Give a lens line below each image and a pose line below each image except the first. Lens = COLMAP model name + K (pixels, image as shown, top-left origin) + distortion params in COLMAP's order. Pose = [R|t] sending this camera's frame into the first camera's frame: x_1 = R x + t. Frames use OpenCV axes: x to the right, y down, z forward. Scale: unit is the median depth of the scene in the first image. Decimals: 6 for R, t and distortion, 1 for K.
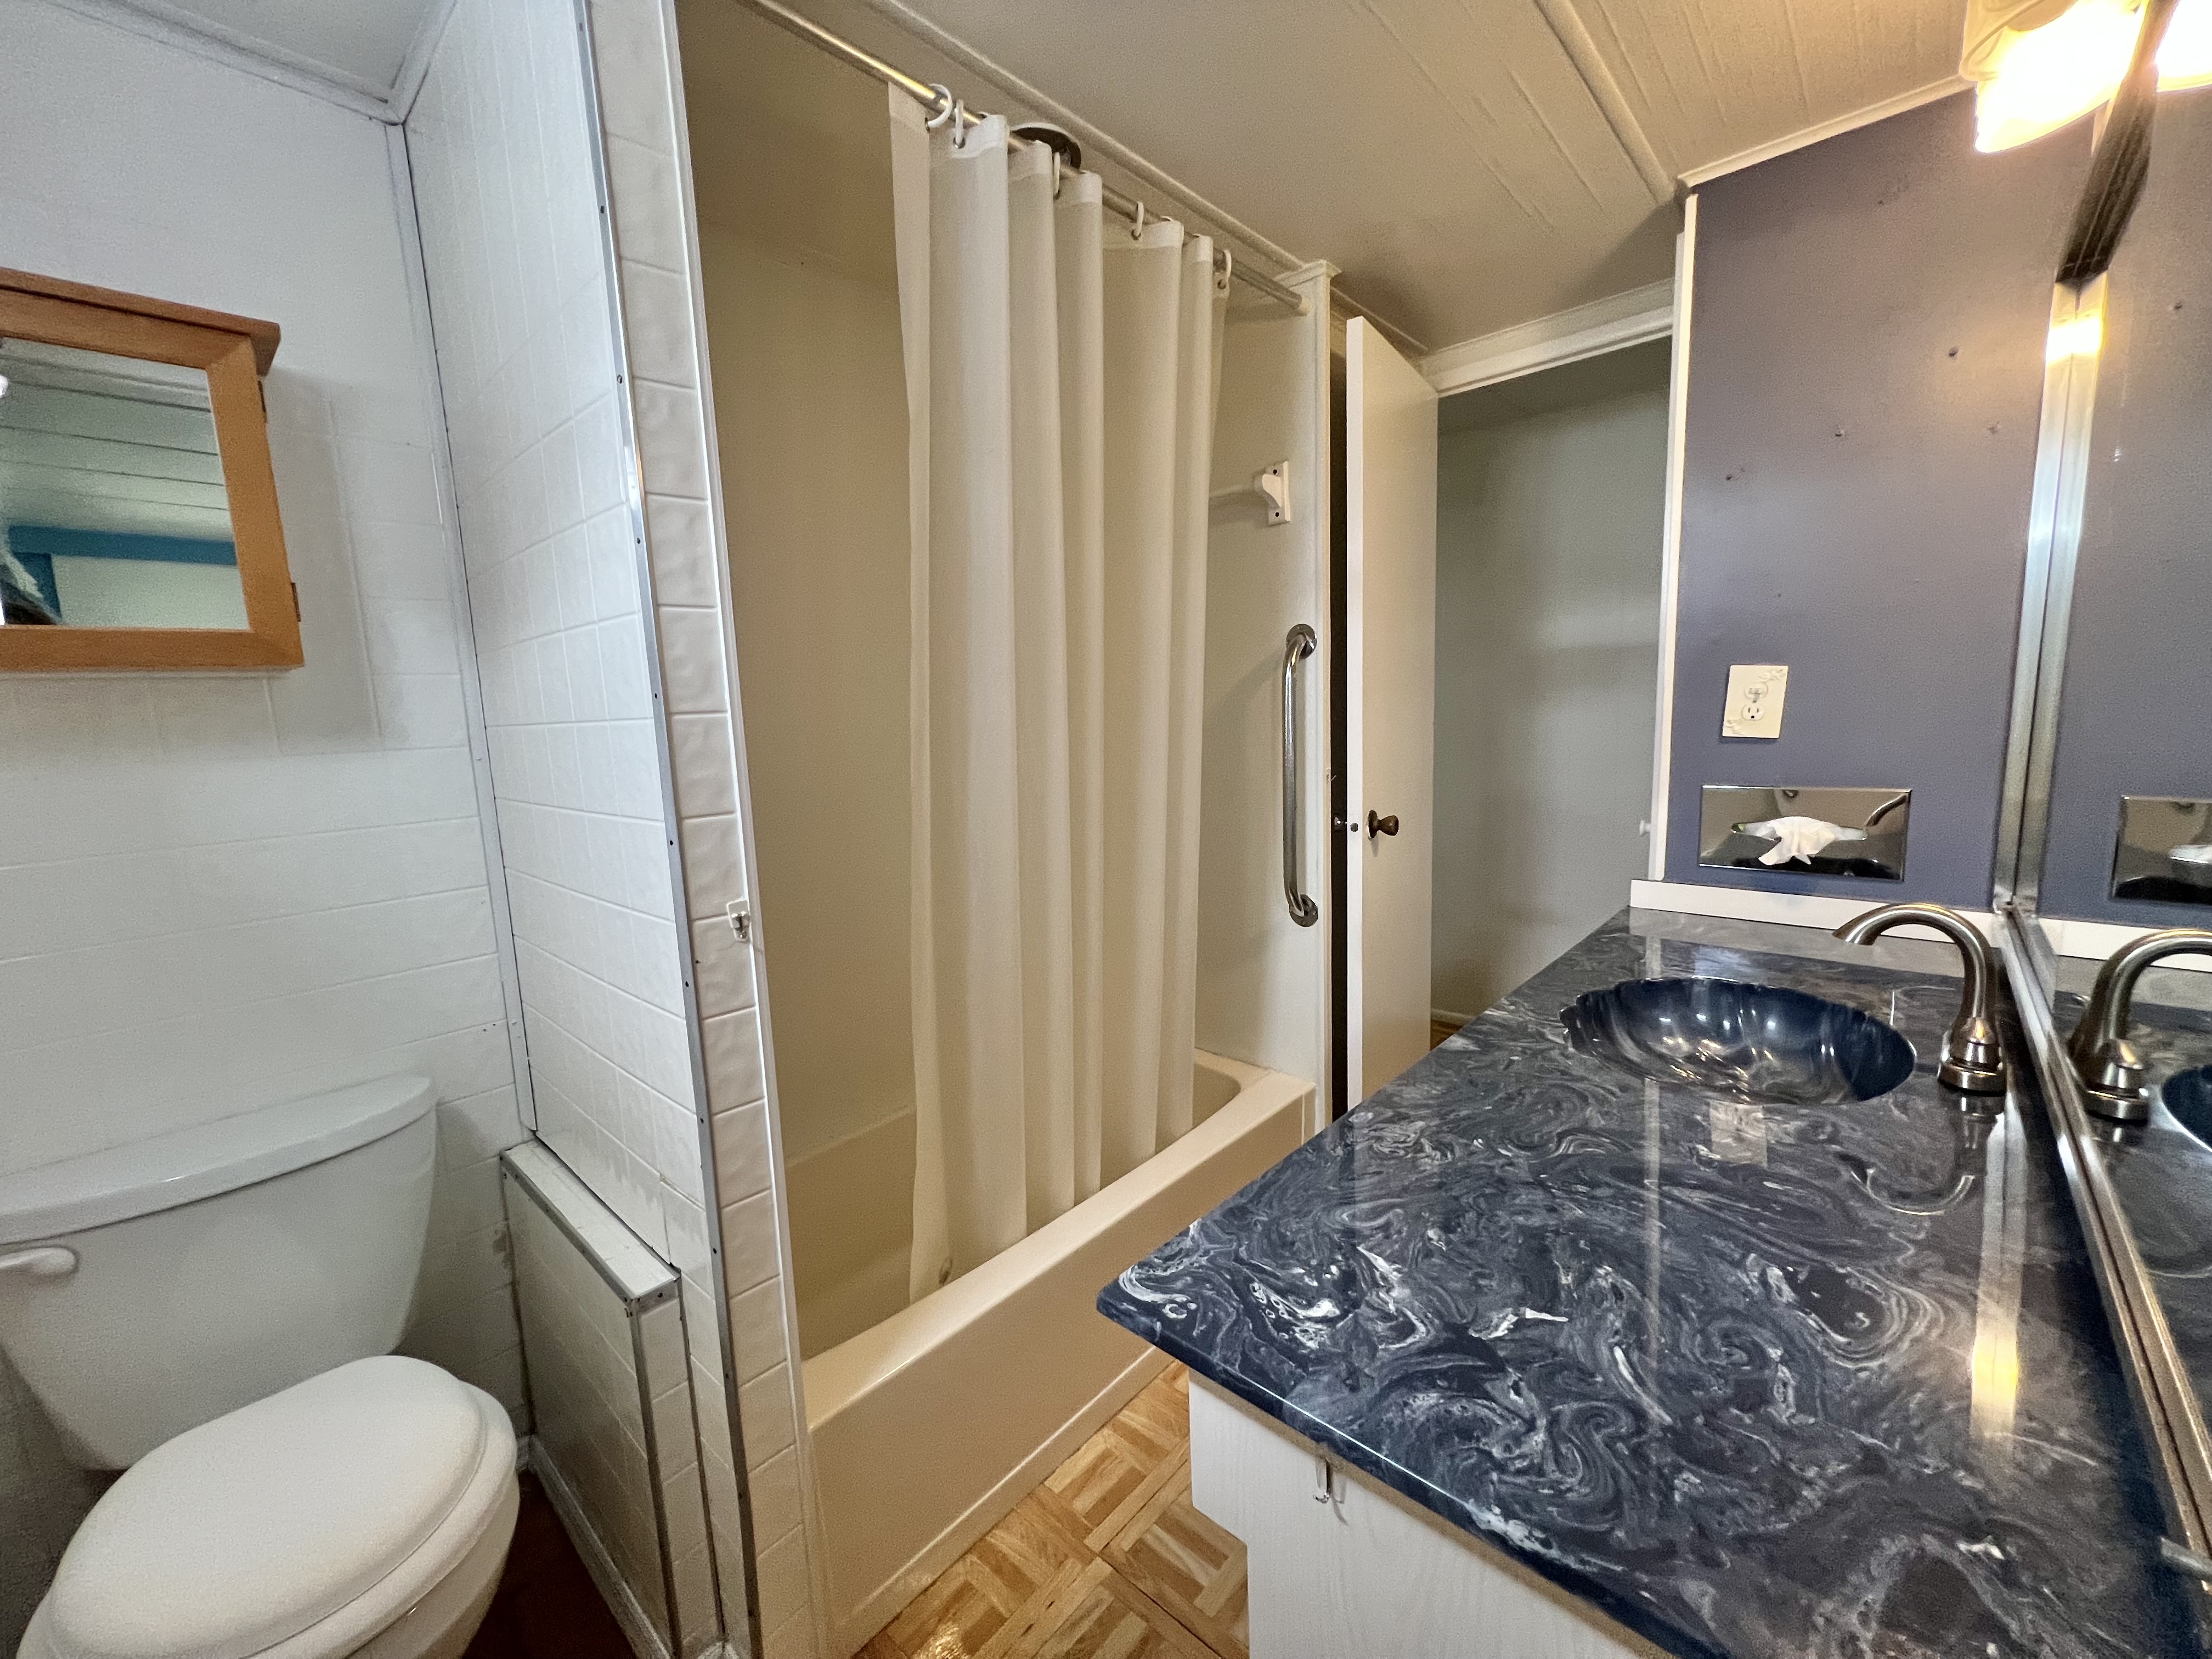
lens RADIAL K [[892.7, 0, 1103.3], [0, 892.7, 822.8], [0, 0, 1]] dist [-0.003184, 0.002771]
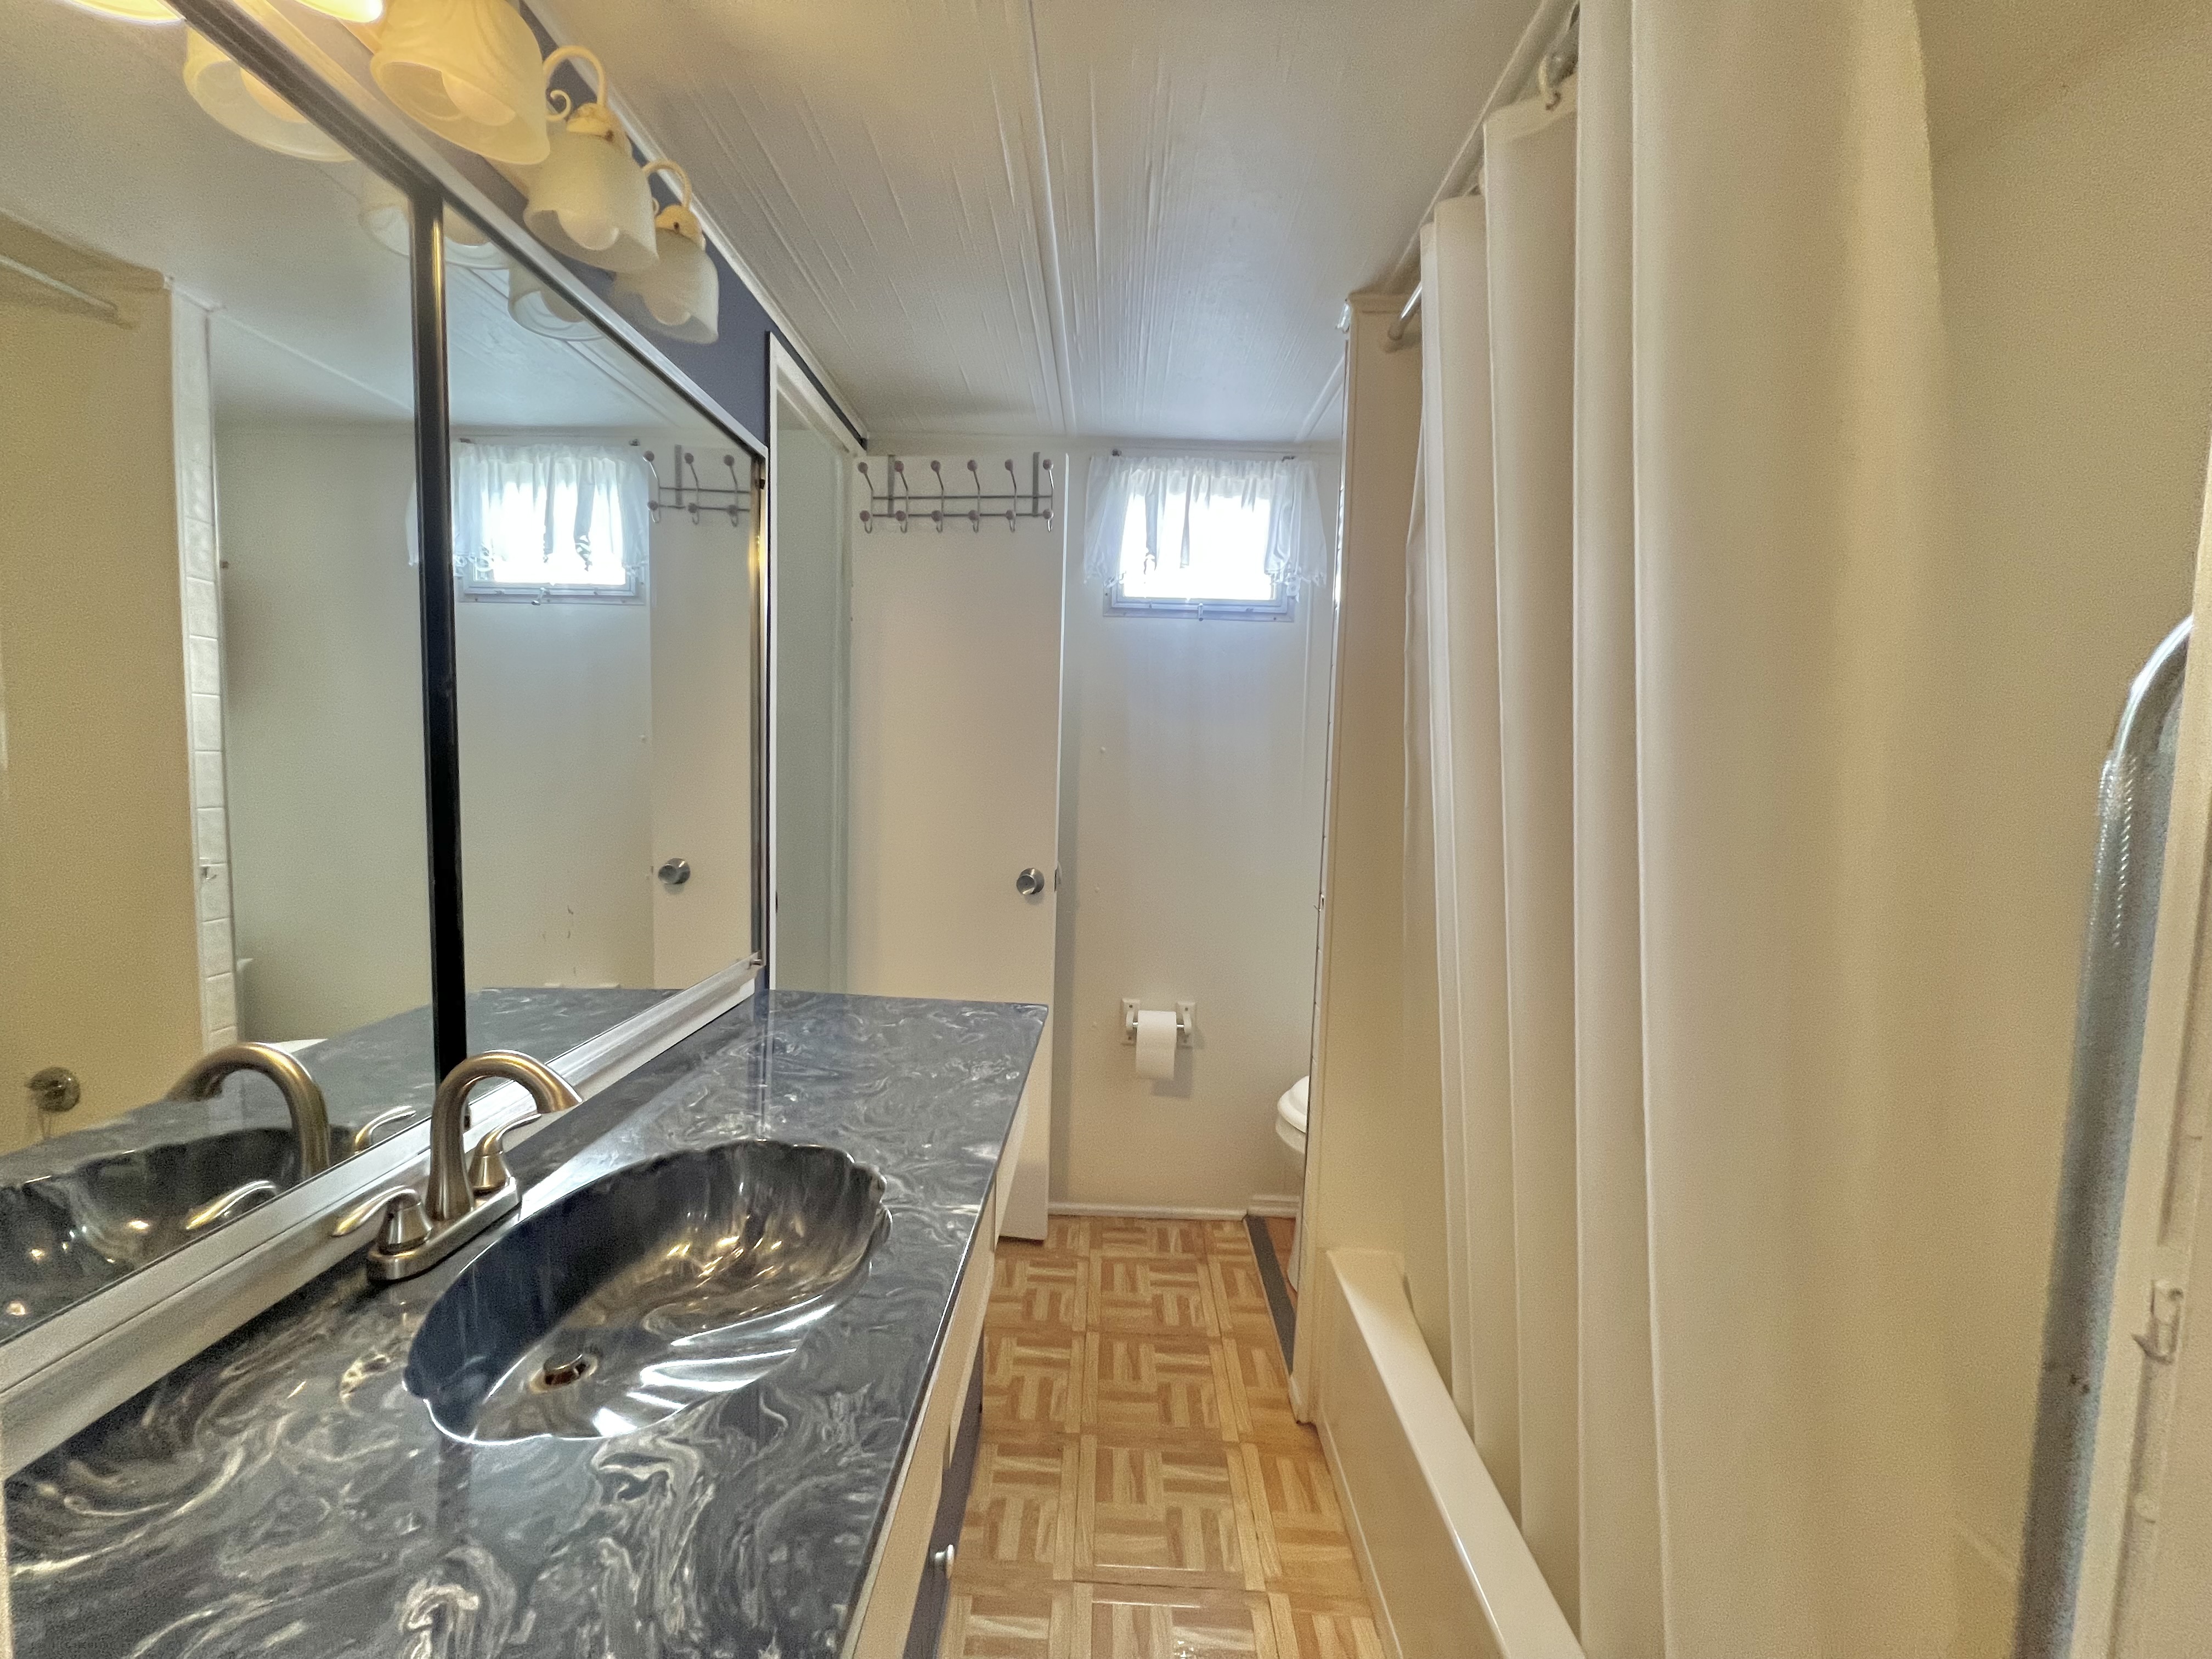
lens RADIAL K [[892.7, 0, 1103.3], [0, 892.7, 822.8], [0, 0, 1]] dist [-0.003184, 0.002771]
pose [[-0.750820, 0.058948, -0.657872, 1.128749], [-0.091083, 0.977254, 0.191517, -0.359010], [0.654197, 0.203715, -0.728372, 2.117132]]
